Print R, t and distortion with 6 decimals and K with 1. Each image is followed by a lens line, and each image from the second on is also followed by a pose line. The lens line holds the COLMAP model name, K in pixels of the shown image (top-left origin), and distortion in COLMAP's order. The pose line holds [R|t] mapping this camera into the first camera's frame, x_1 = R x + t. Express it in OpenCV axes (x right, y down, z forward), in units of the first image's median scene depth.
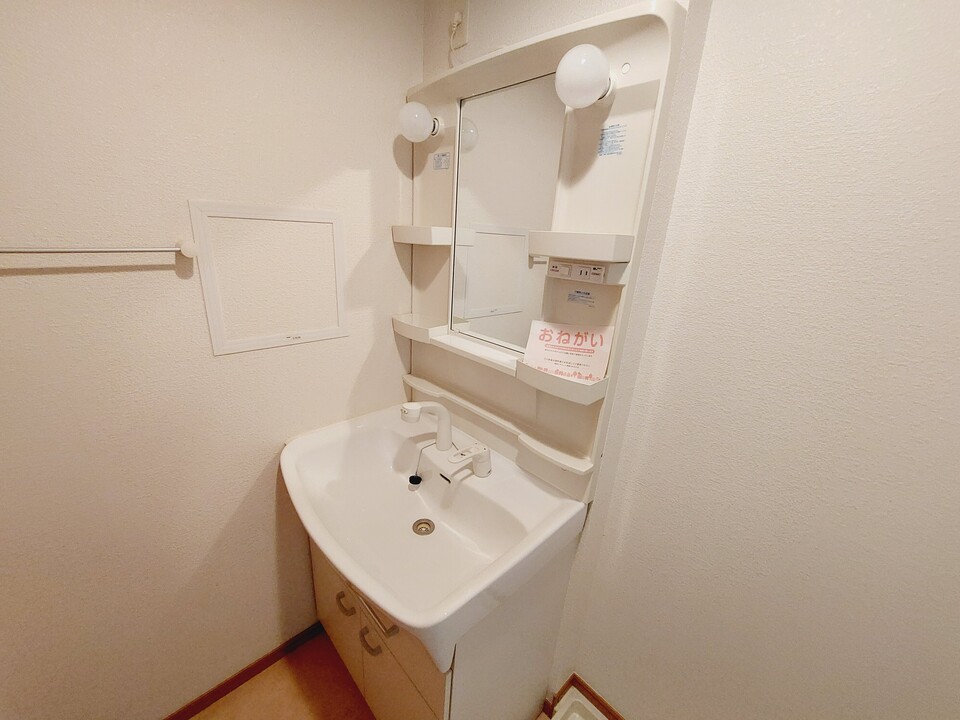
lens RADIAL K [[384.8, 0, 473.5], [0, 384.8, 365.6], [0, 0, 1]] dist [0.000033, -0.000036]
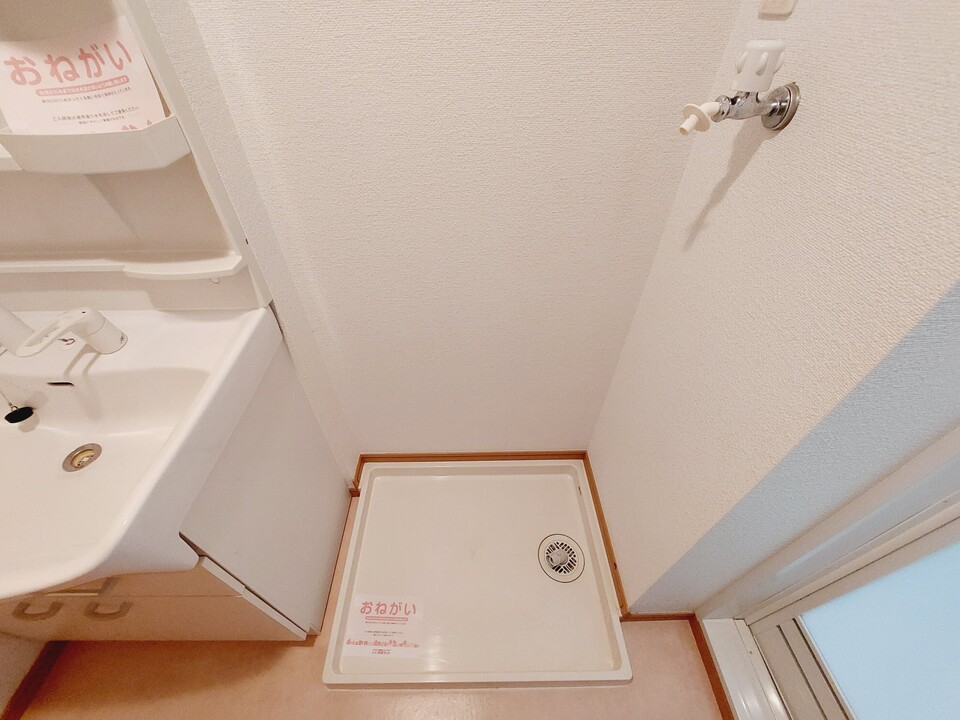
lens RADIAL K [[384.8, 0, 477.5], [0, 384.8, 357.7], [0, 0, 1]] dist [0.000033, -0.000036]
pose [[0.673757, -0.547499, 0.496282, 0.117854], [0.279434, 0.810502, 0.514784, 0.136297], [-0.684082, -0.208161, 0.699071, 0.084006]]
